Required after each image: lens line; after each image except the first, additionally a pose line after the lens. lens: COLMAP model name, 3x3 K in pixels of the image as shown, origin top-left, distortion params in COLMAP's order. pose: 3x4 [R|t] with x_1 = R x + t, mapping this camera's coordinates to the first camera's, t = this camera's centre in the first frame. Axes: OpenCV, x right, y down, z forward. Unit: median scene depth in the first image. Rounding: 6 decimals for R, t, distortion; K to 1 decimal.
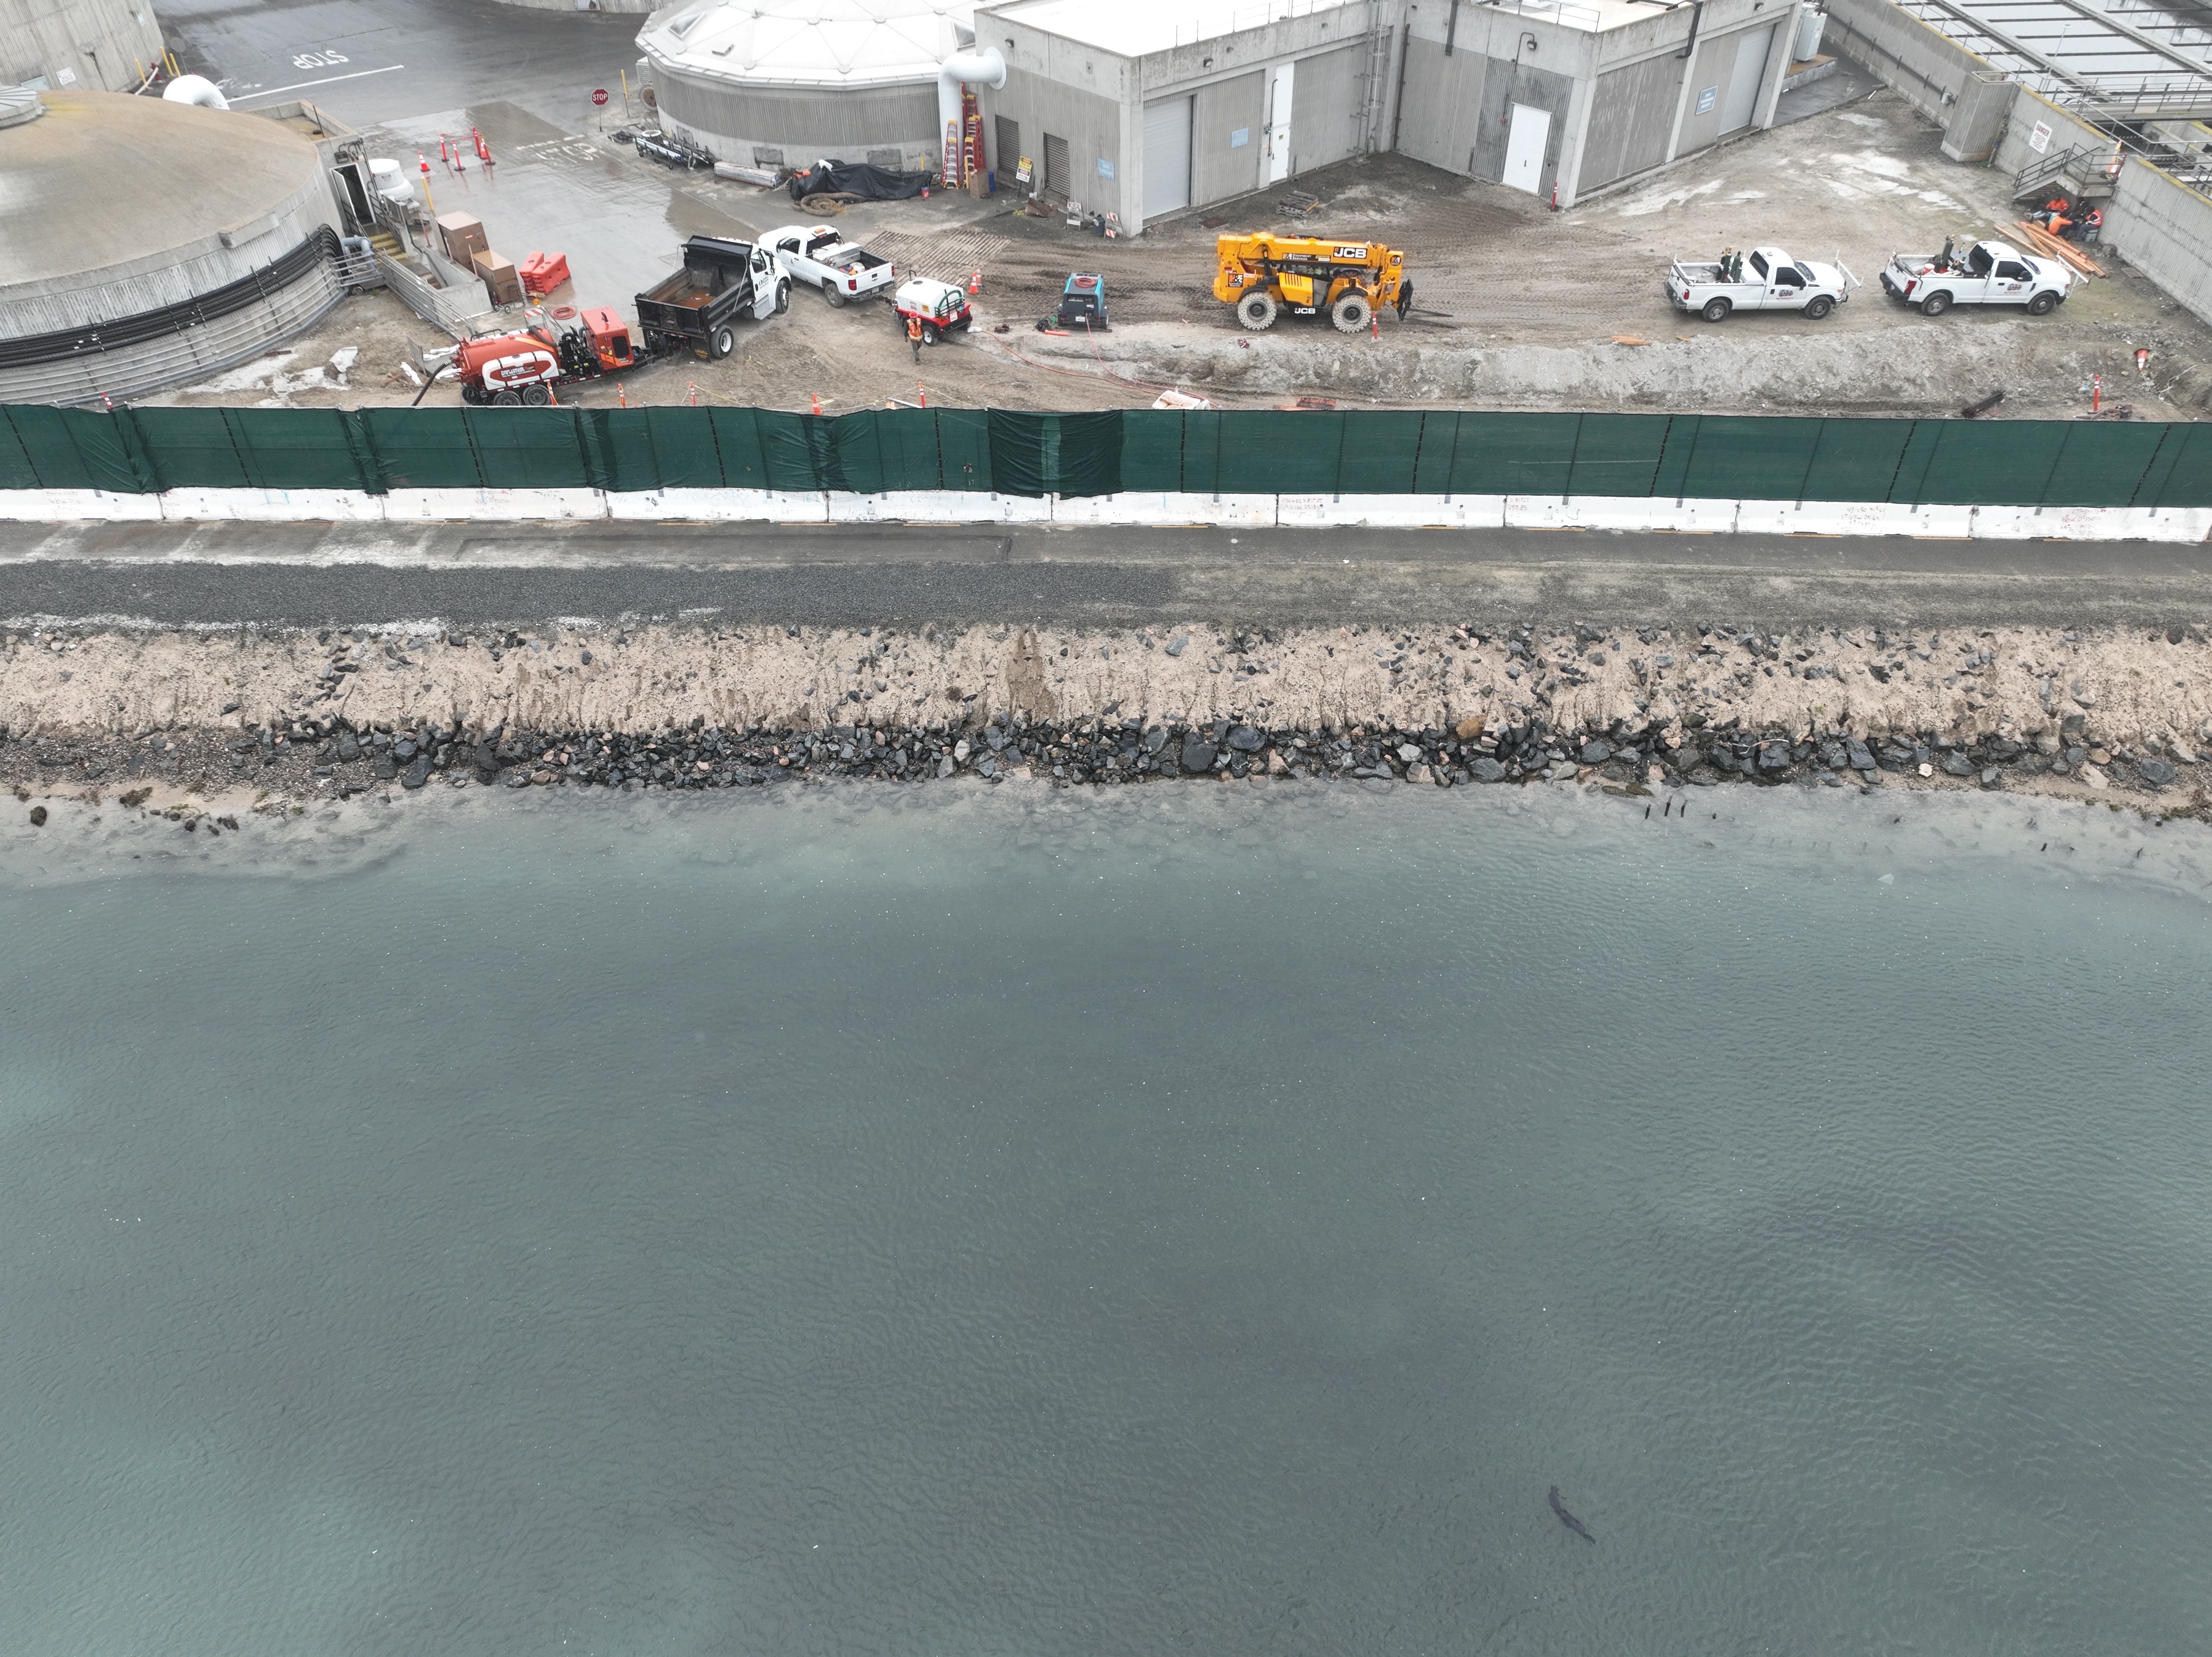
lens RADIAL K [[1561.6, 0, 1106.8], [0, 1561.6, 818.2], [0, 0, 1]] dist [-0.001205, 0.025632]
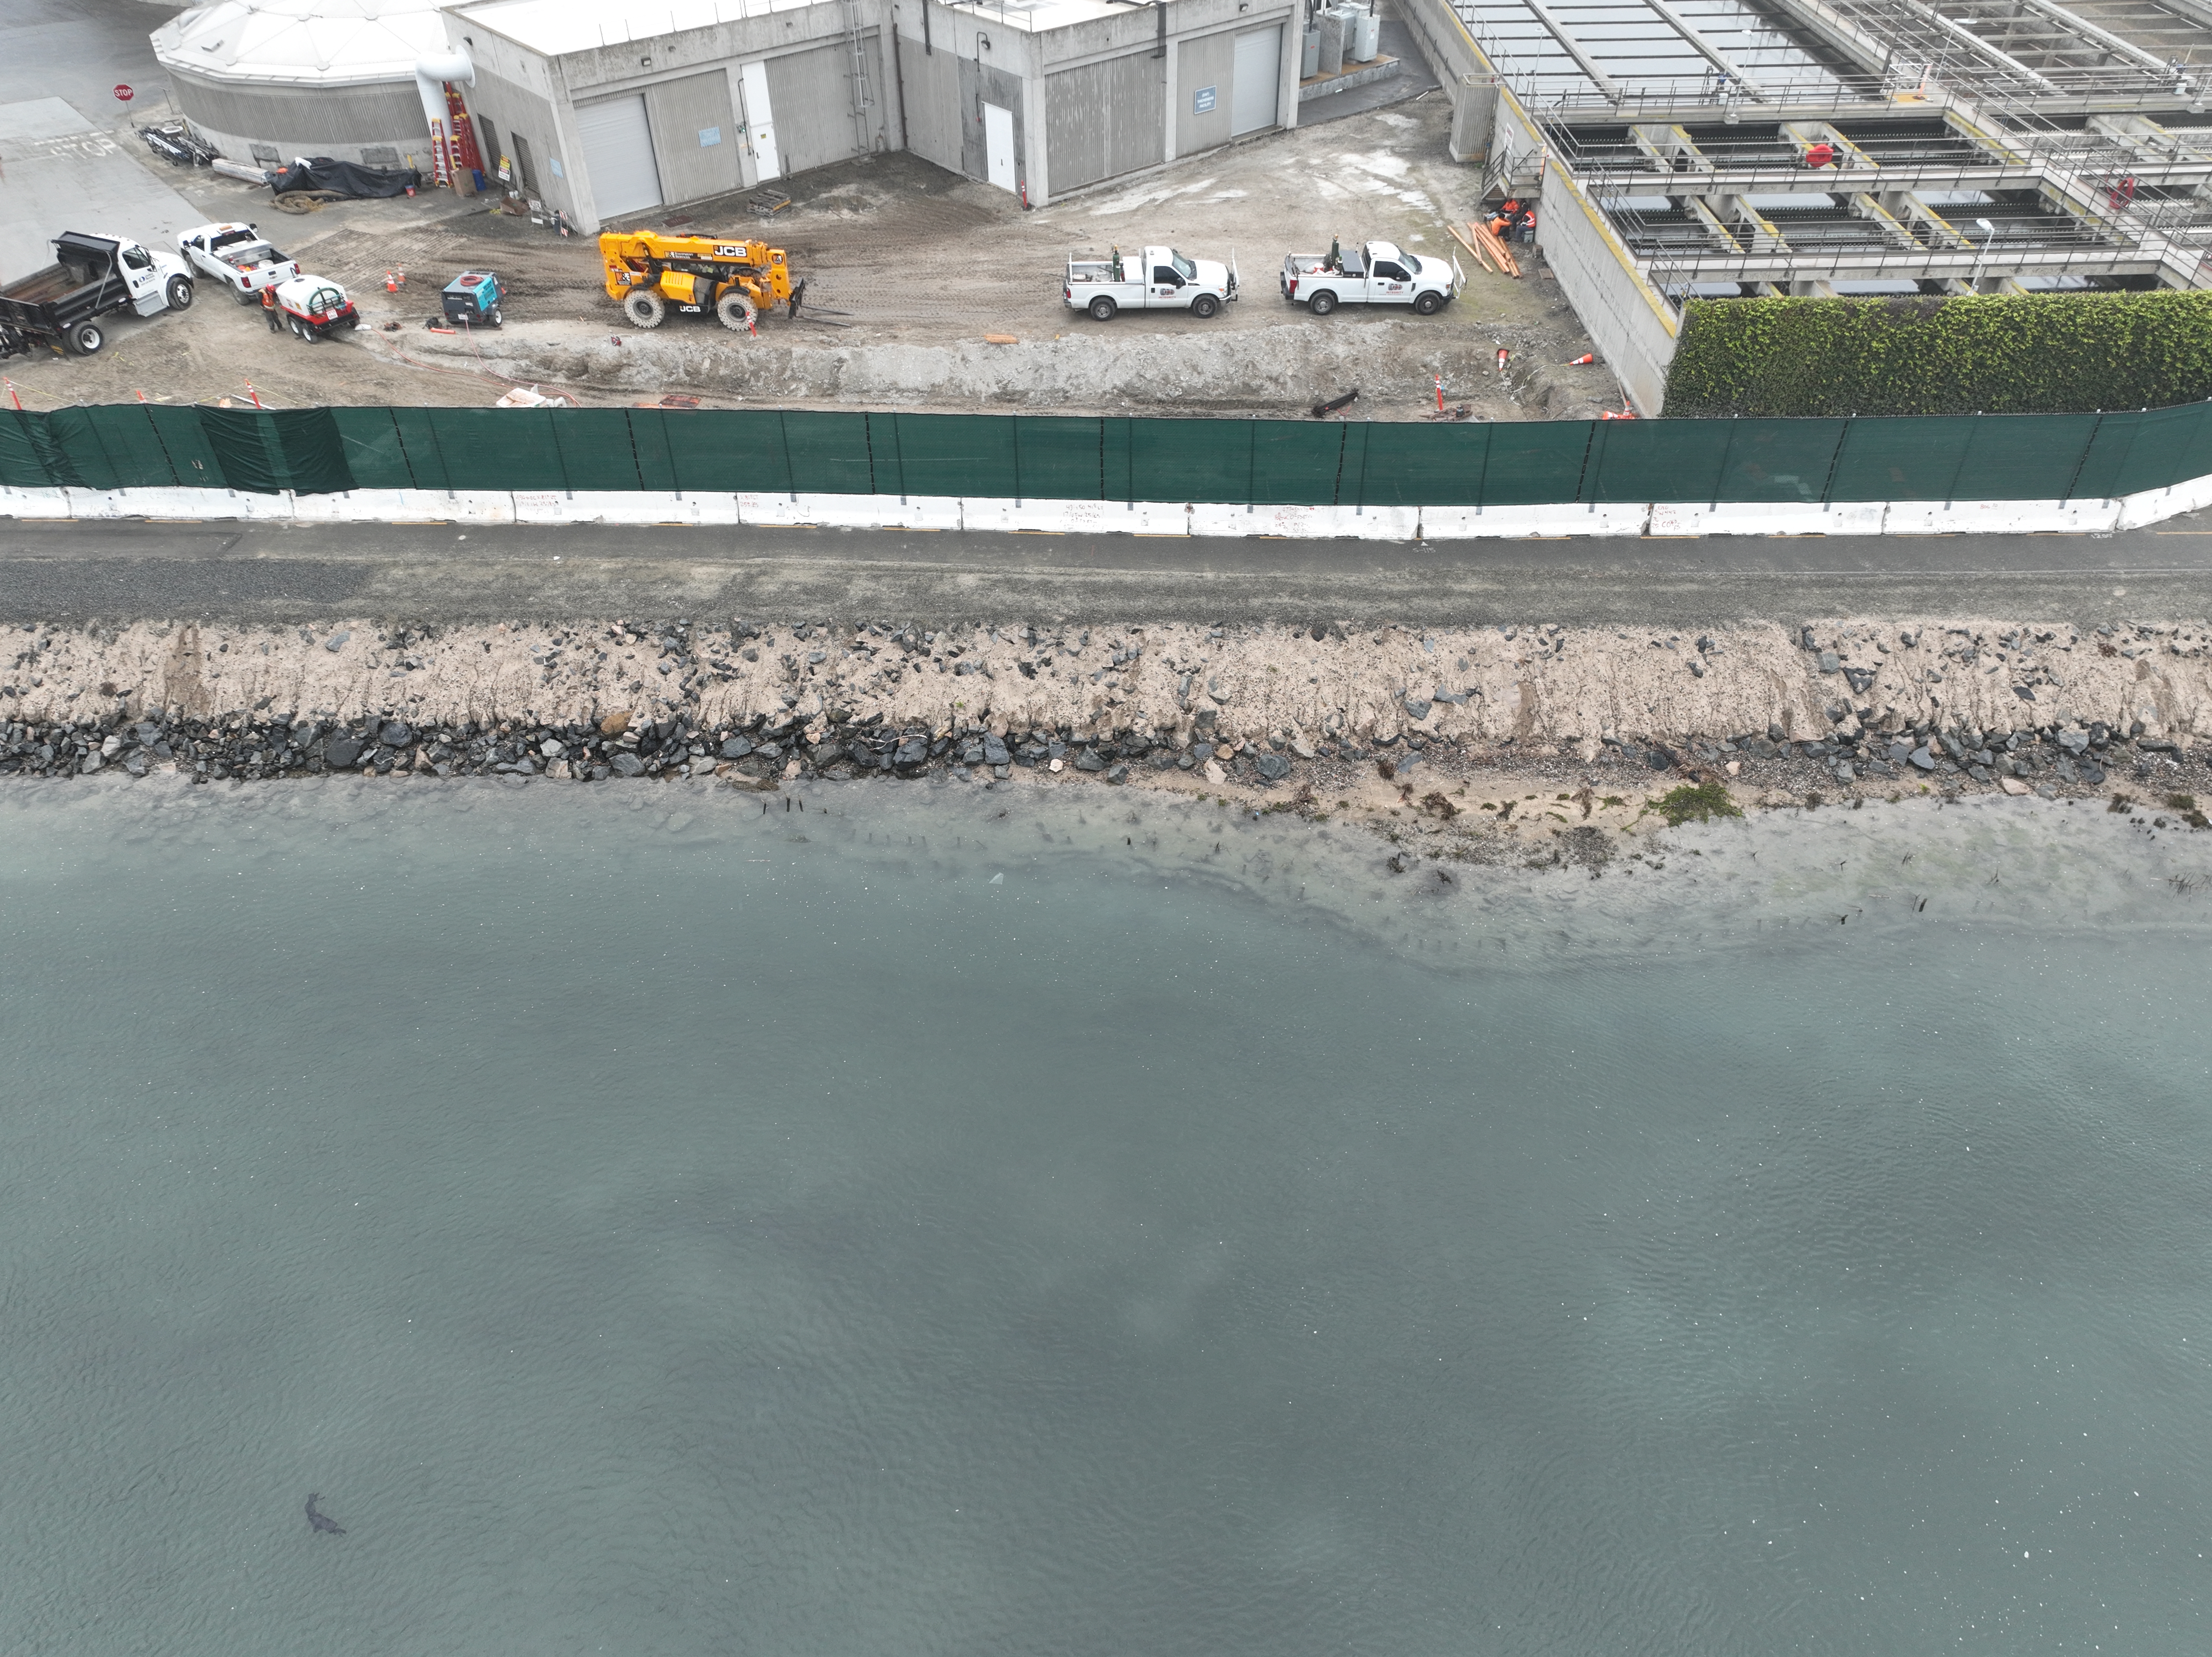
lens RADIAL K [[1561.6, 0, 1106.8], [0, 1561.6, 818.2], [0, 0, 1]] dist [-0.001205, 0.025632]
pose [[0.999991, 0.000122, -0.004165, 0.412541], [-0.000120, 1.000000, 0.000448, 0.002038], [0.004165, -0.000447, 0.999991, -0.003622]]
